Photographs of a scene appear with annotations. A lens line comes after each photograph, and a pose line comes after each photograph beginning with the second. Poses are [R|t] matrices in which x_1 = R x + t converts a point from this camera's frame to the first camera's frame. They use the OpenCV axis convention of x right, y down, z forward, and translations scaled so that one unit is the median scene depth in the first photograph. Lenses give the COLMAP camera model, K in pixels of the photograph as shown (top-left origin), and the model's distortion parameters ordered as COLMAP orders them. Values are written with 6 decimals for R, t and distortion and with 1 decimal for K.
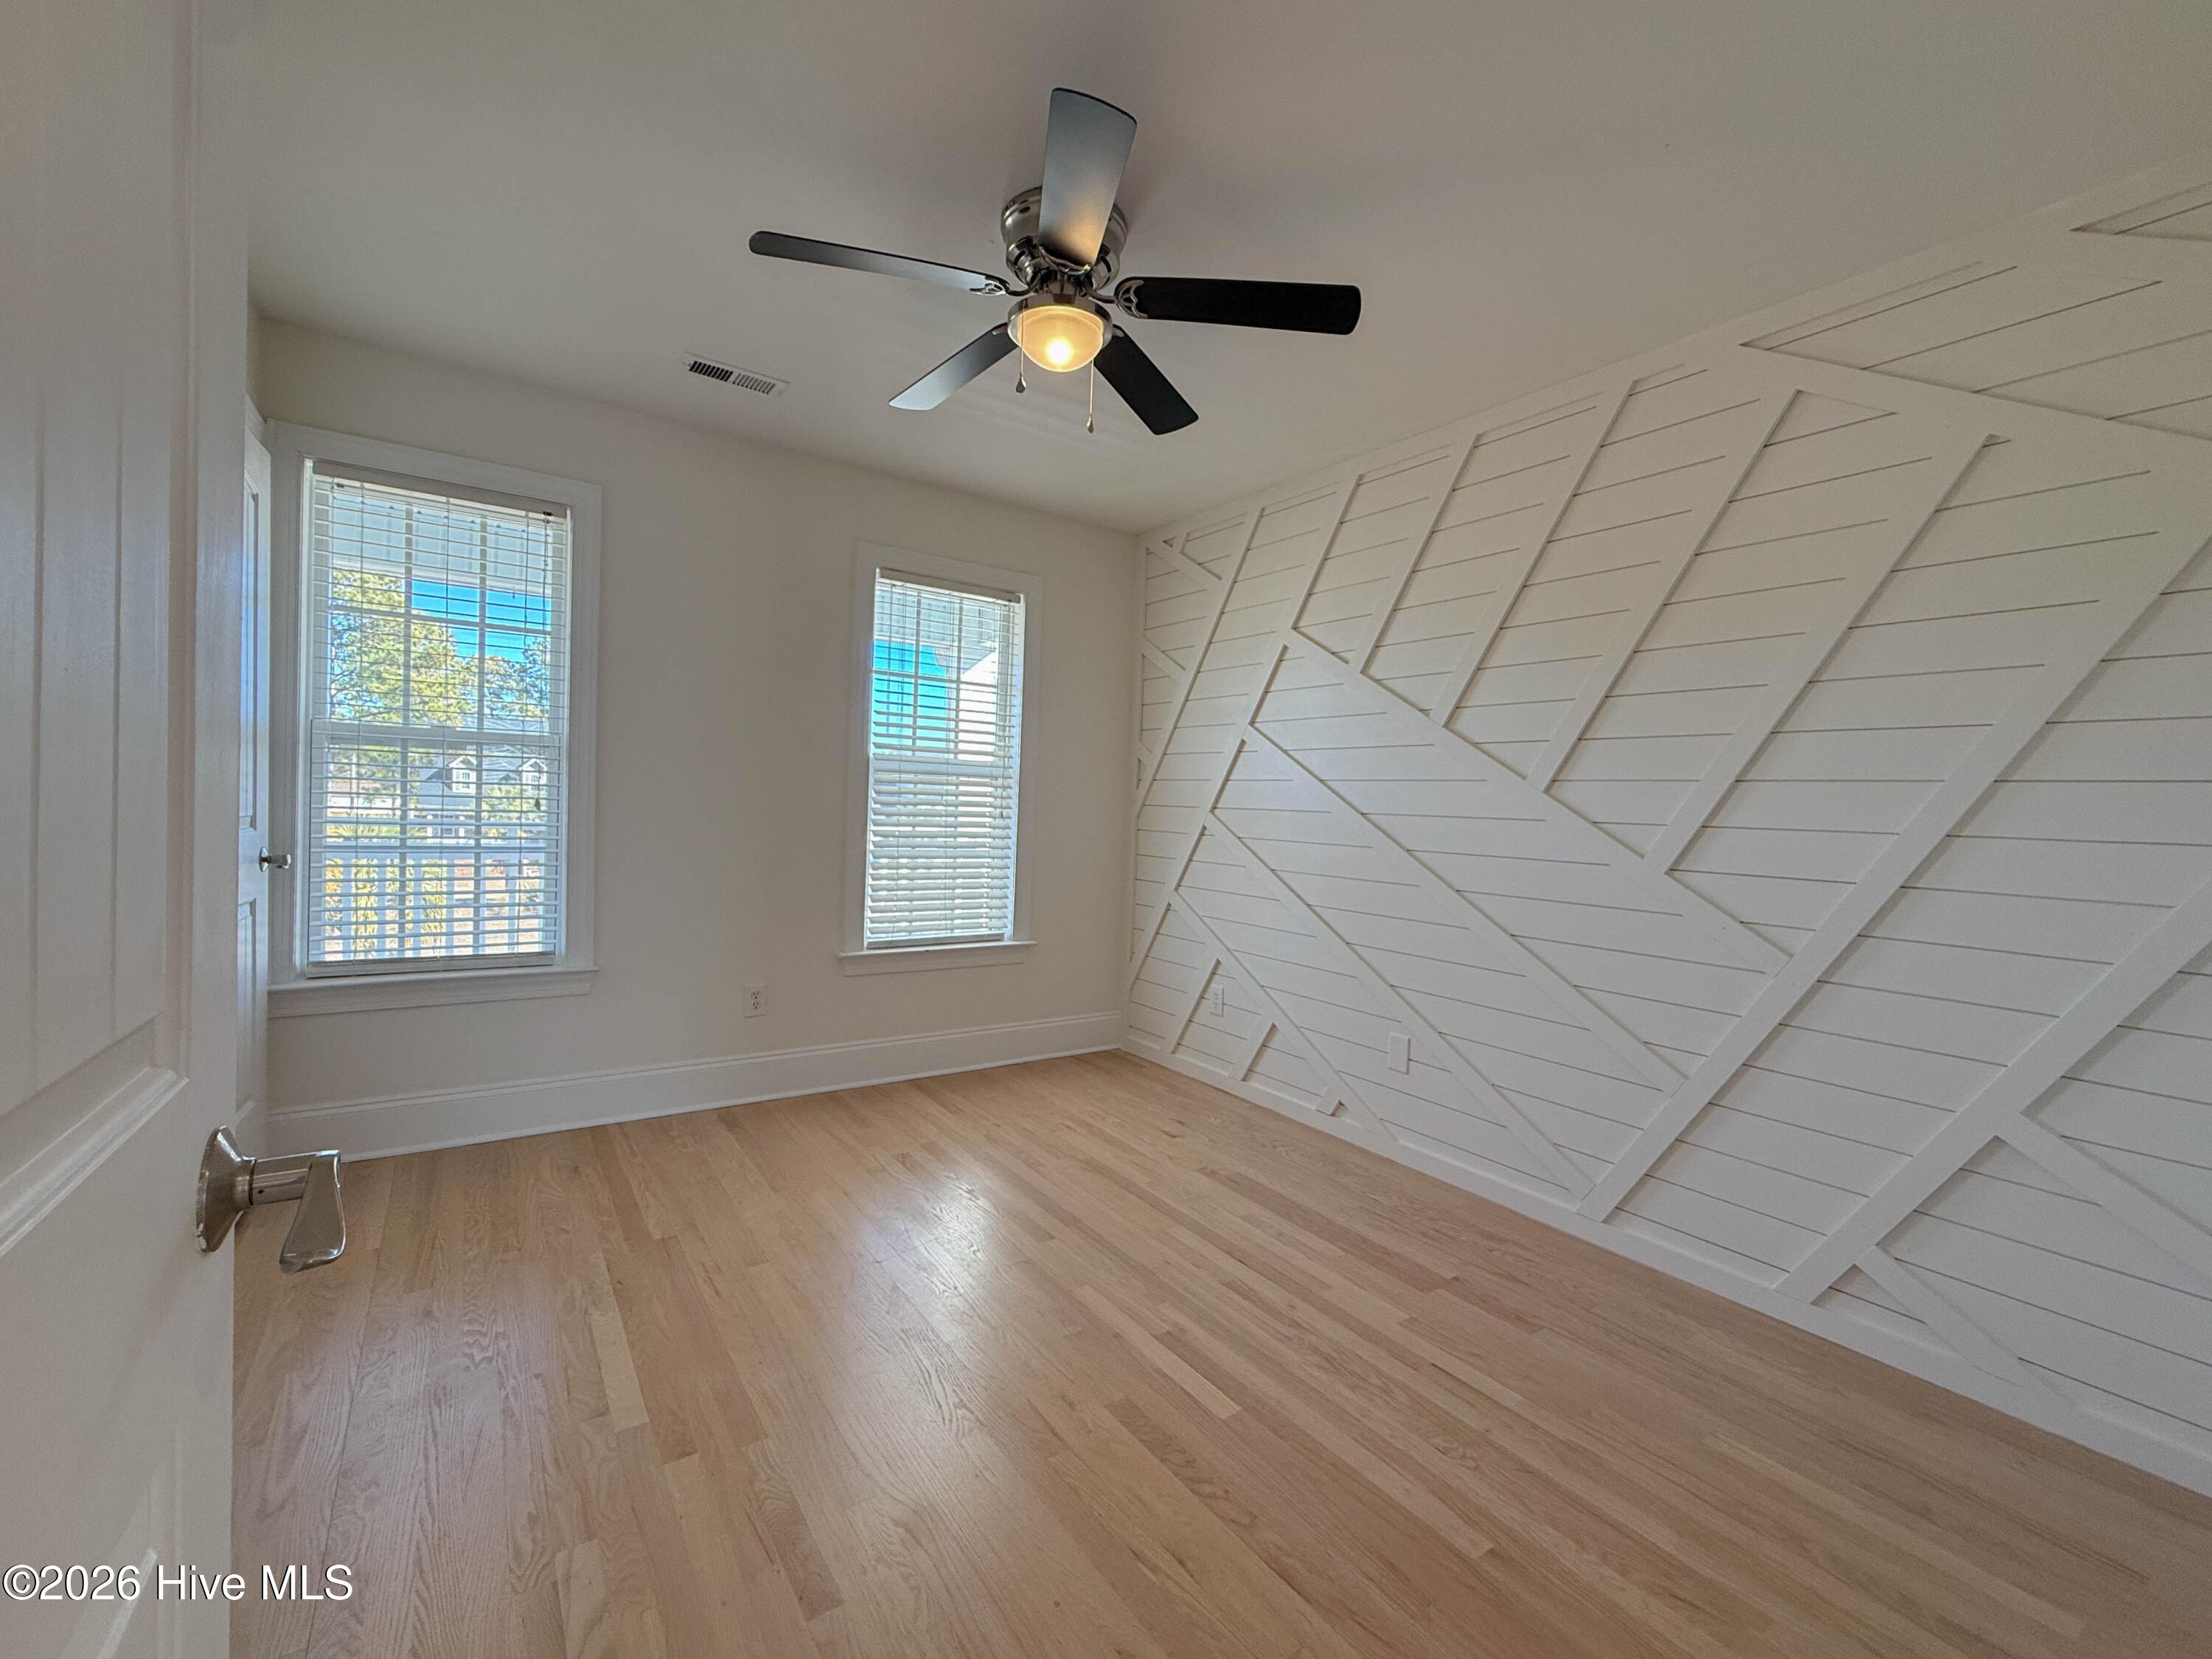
lens RADIAL K [[899.5, 0, 1096.3], [0, 899.5, 836.5], [0, 0, 1]] dist [0.001014, 0.000002]
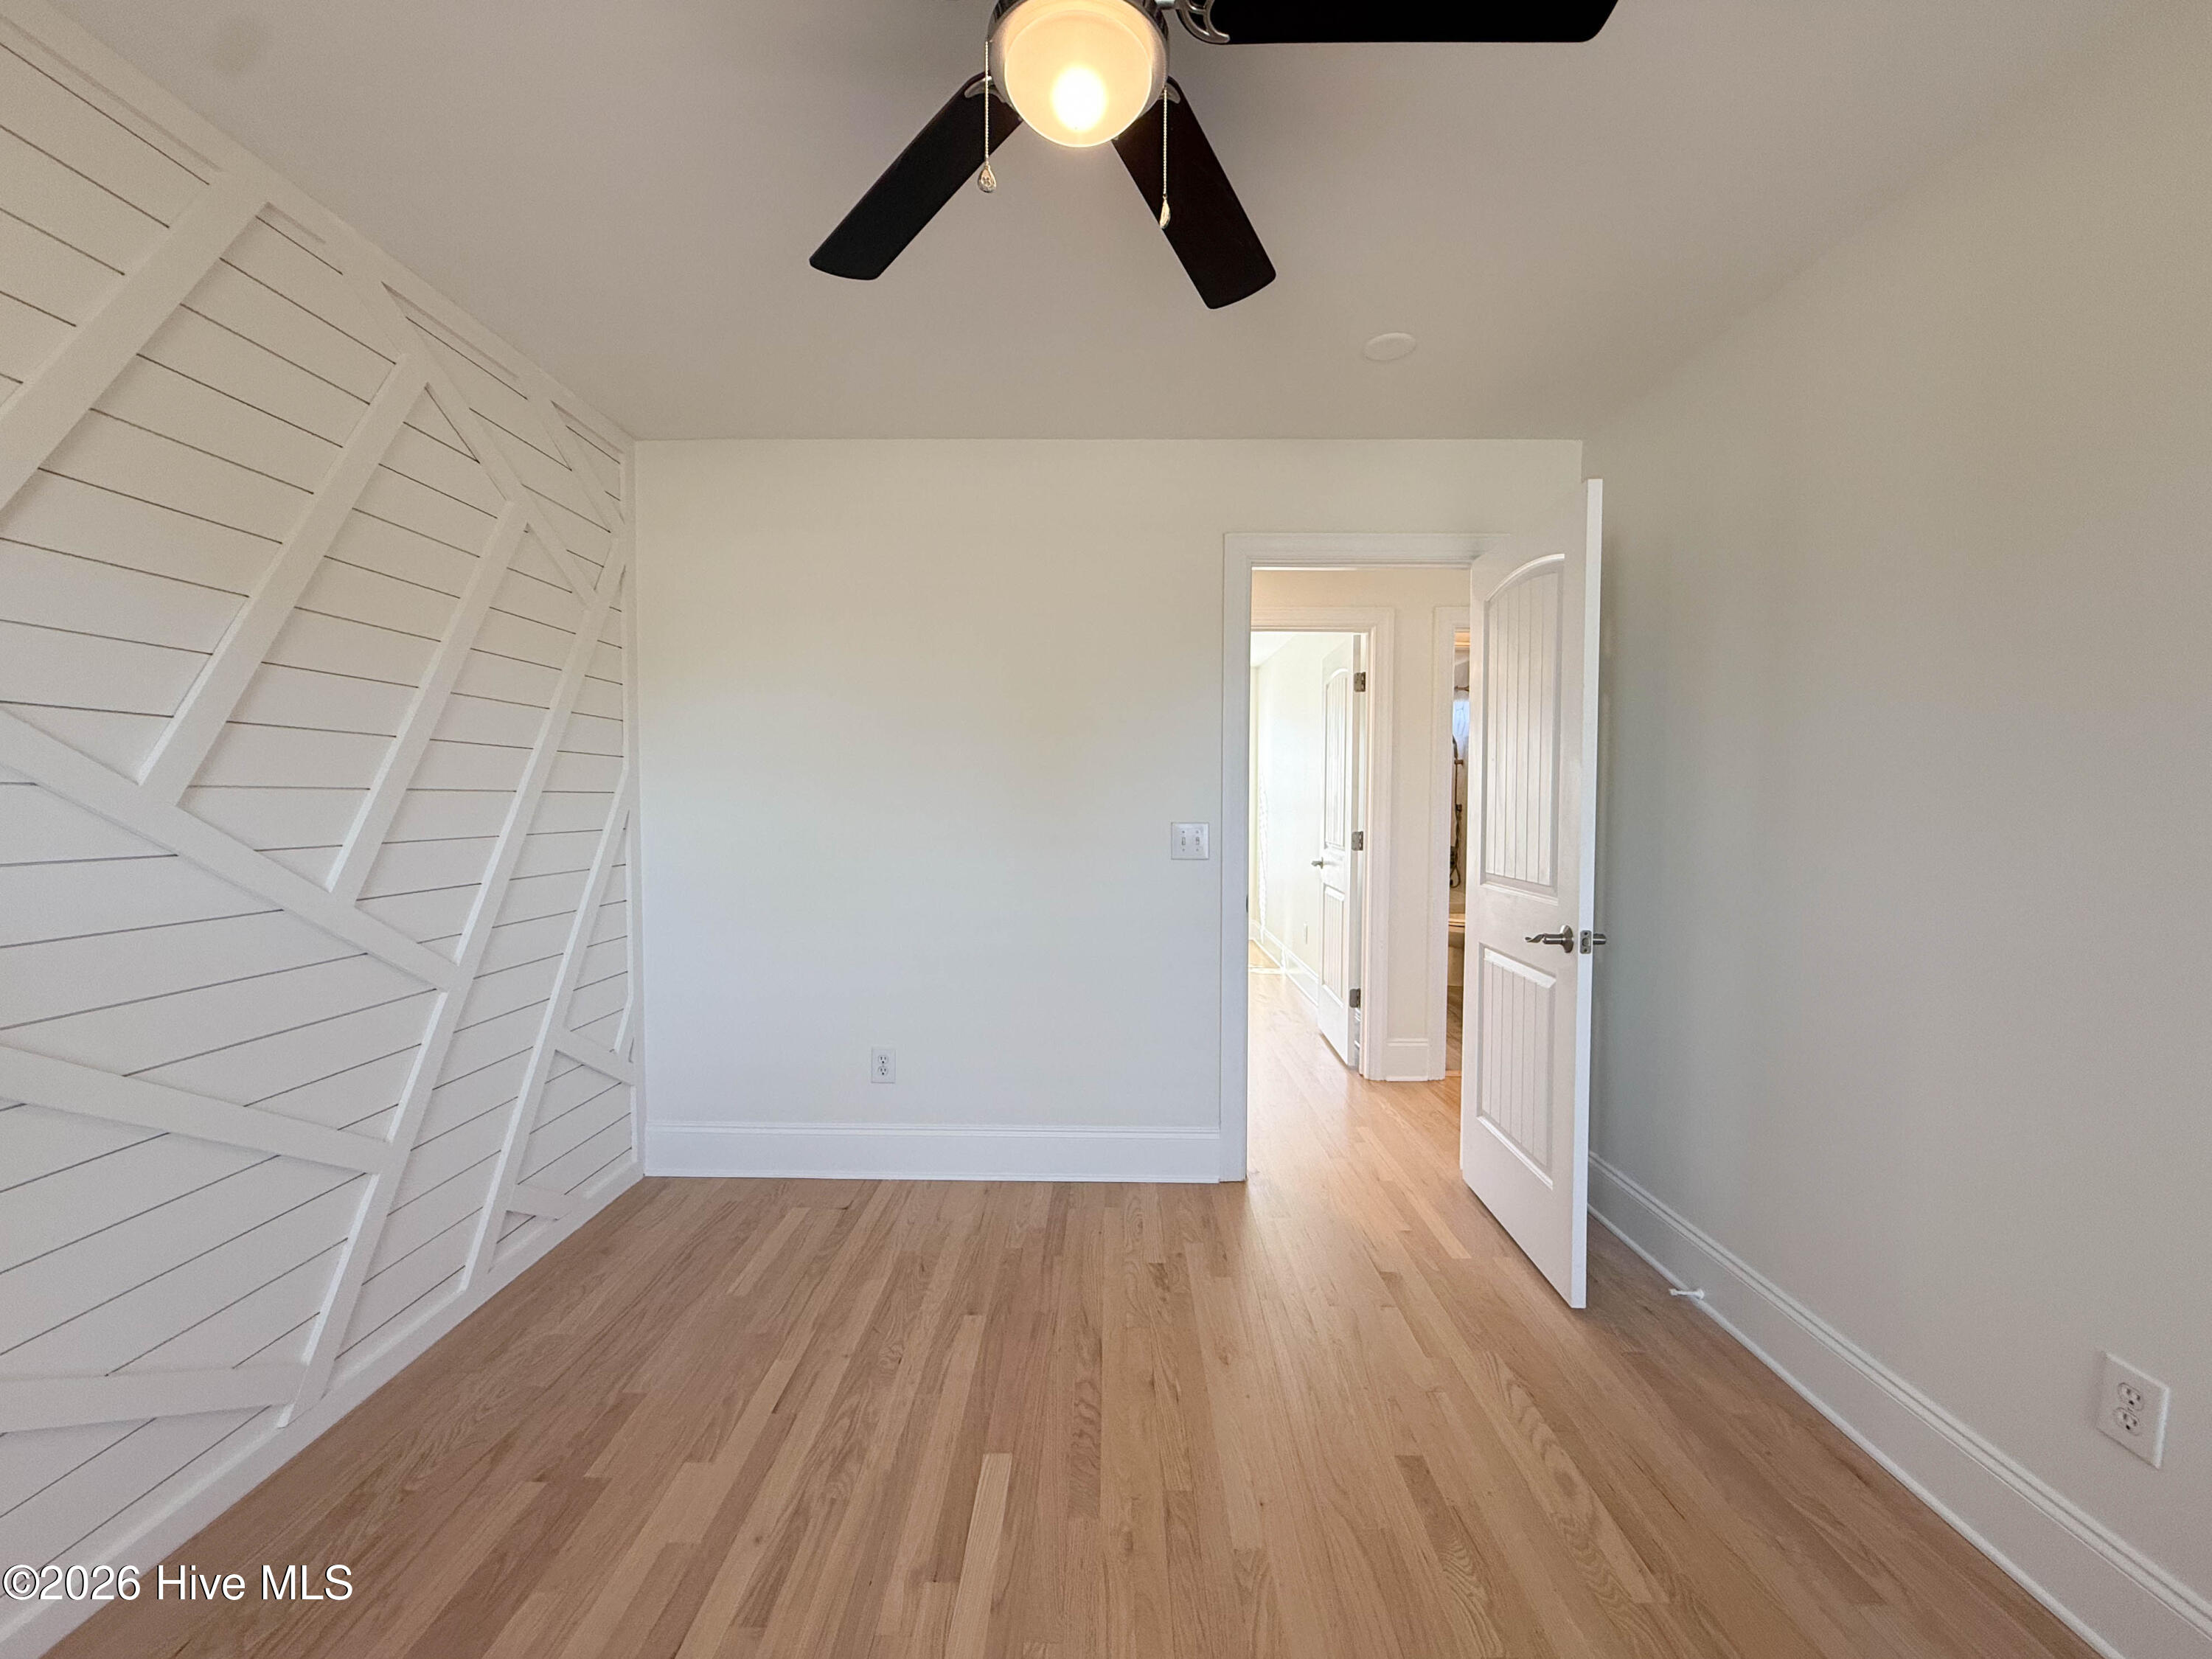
lens RADIAL K [[899.5, 0, 1096.3], [0, 899.5, 836.5], [0, 0, 1]] dist [0.001014, 0.000002]
pose [[-0.810373, -0.065816, 0.582206, -0.238346], [-0.014214, 0.995587, 0.092762, -0.069433], [-0.585742, 0.066896, -0.807732, 0.850649]]
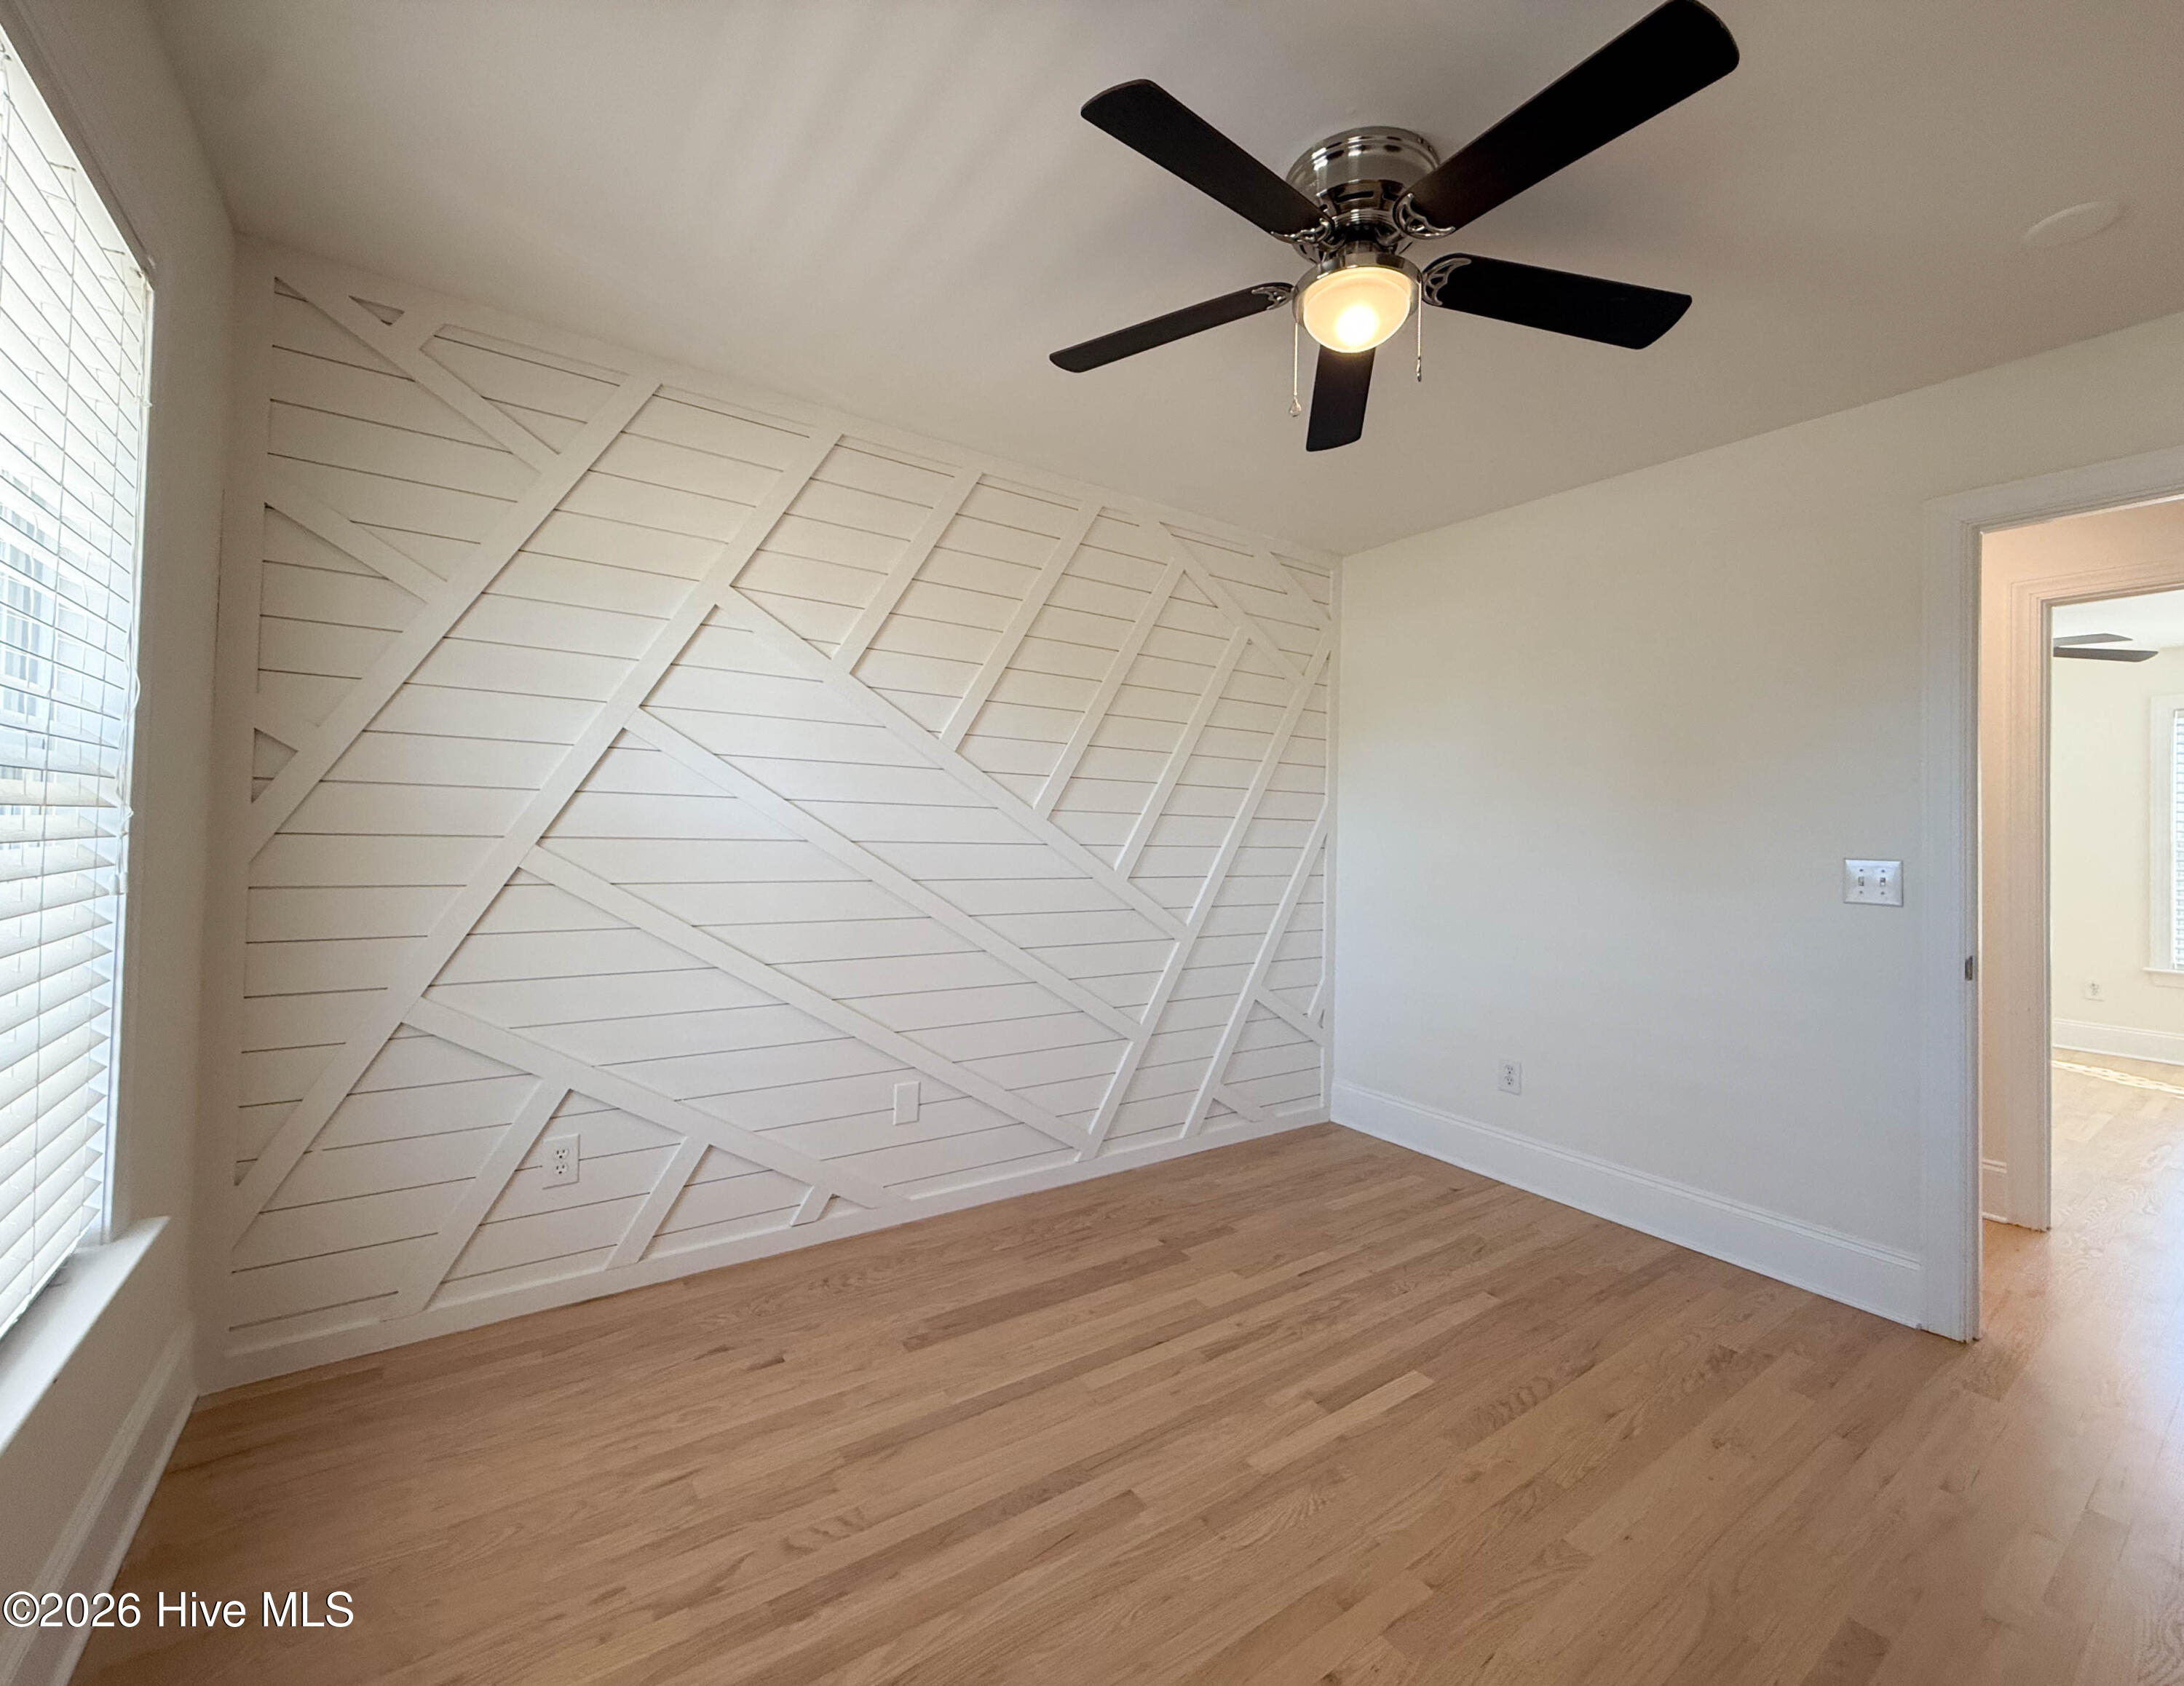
lens RADIAL K [[907.2, 0, 1095.0], [0, 907.2, 813.4], [0, 0, 1]] dist [0.001254, 0.000088]
pose [[-0.000016, -0.020187, 0.999796, -0.510253], [0.011975, 0.999725, 0.020185, -0.061089], [-0.999928, 0.011973, 0.000226, 0.711245]]
